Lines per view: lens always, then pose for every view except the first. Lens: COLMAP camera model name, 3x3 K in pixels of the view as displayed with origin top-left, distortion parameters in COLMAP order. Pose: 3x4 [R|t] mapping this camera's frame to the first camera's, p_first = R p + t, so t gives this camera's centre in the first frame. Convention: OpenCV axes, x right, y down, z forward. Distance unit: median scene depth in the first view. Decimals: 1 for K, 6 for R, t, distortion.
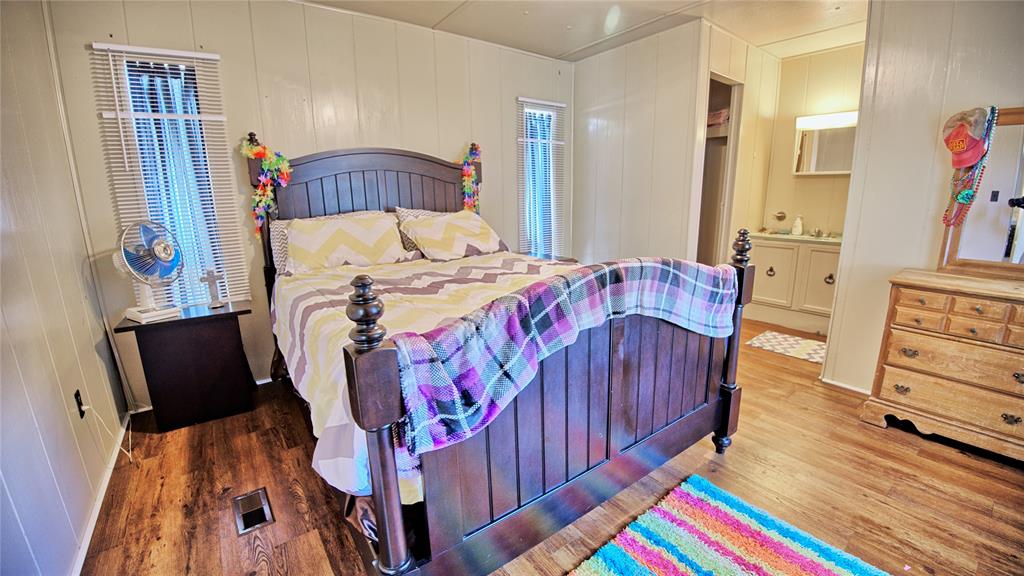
lens RADIAL K [[416.4, 0, 512.0], [0, 416.4, 288.0], [0, 0, 1]] dist [-0.040763, -0.000038]
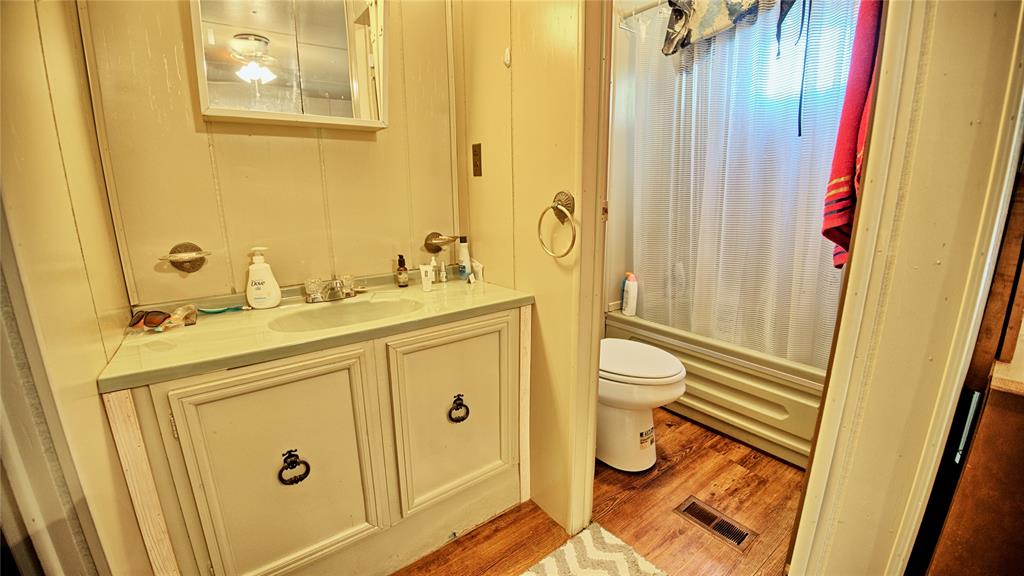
lens RADIAL K [[416.4, 0, 512.0], [0, 416.4, 288.0], [0, 0, 1]] dist [-0.040763, -0.000038]
pose [[-0.007155, -0.214651, 0.976665, 0.378747], [0.228252, 0.950555, 0.210585, -0.169786], [-0.973576, 0.224433, 0.042194, 0.790902]]
